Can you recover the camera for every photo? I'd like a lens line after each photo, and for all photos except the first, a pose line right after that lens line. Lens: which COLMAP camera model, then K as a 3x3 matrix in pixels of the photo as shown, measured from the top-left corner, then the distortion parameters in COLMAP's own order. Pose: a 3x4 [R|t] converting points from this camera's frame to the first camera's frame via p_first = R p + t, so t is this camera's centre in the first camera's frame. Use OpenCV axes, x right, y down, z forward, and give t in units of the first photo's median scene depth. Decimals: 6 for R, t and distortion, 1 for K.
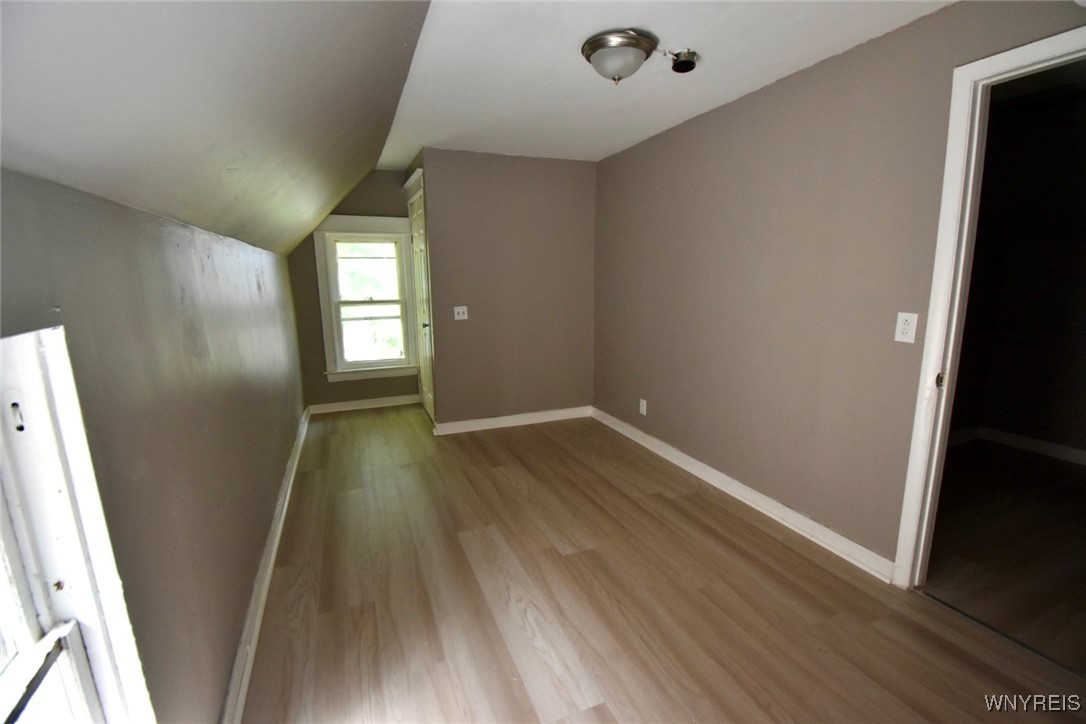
lens RADIAL K [[474.5, 0, 538.7], [0, 474.5, 361.7], [0, 0, 1]] dist [0.024393, -0.029879]
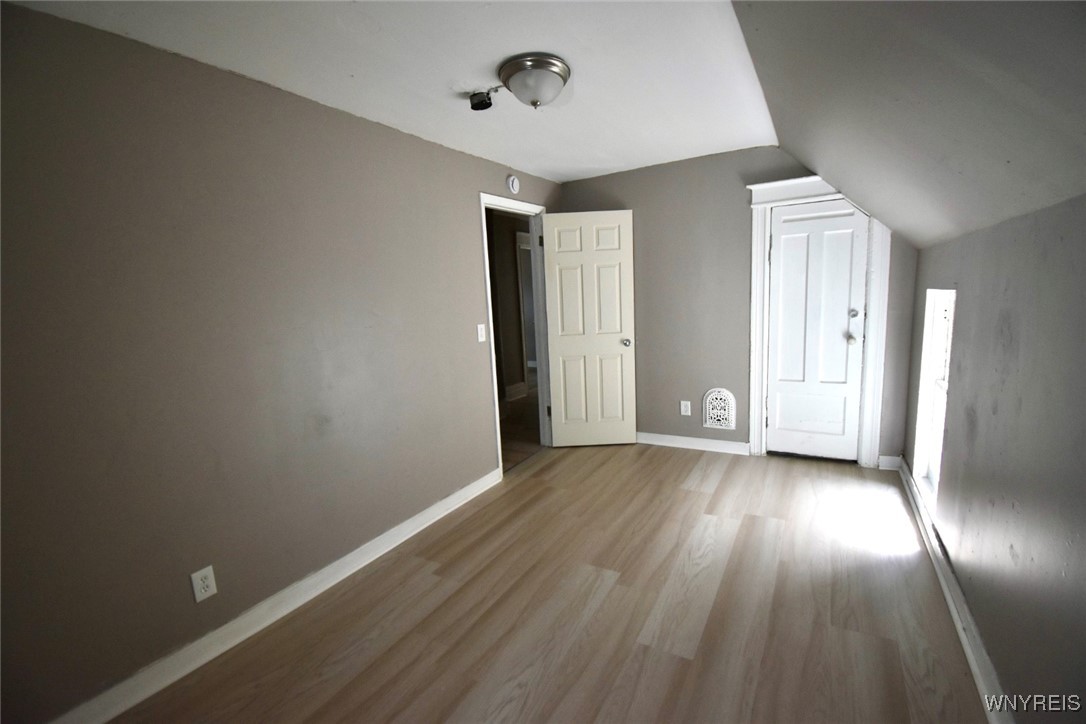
lens RADIAL K [[474.5, 0, 538.7], [0, 474.5, 361.7], [0, 0, 1]] dist [0.024393, -0.029879]
pose [[-0.603668, -0.063359, 0.794715, -0.587306], [0.202841, 0.951826, 0.229963, -0.266470], [-0.771000, 0.300022, -0.561735, 1.506311]]
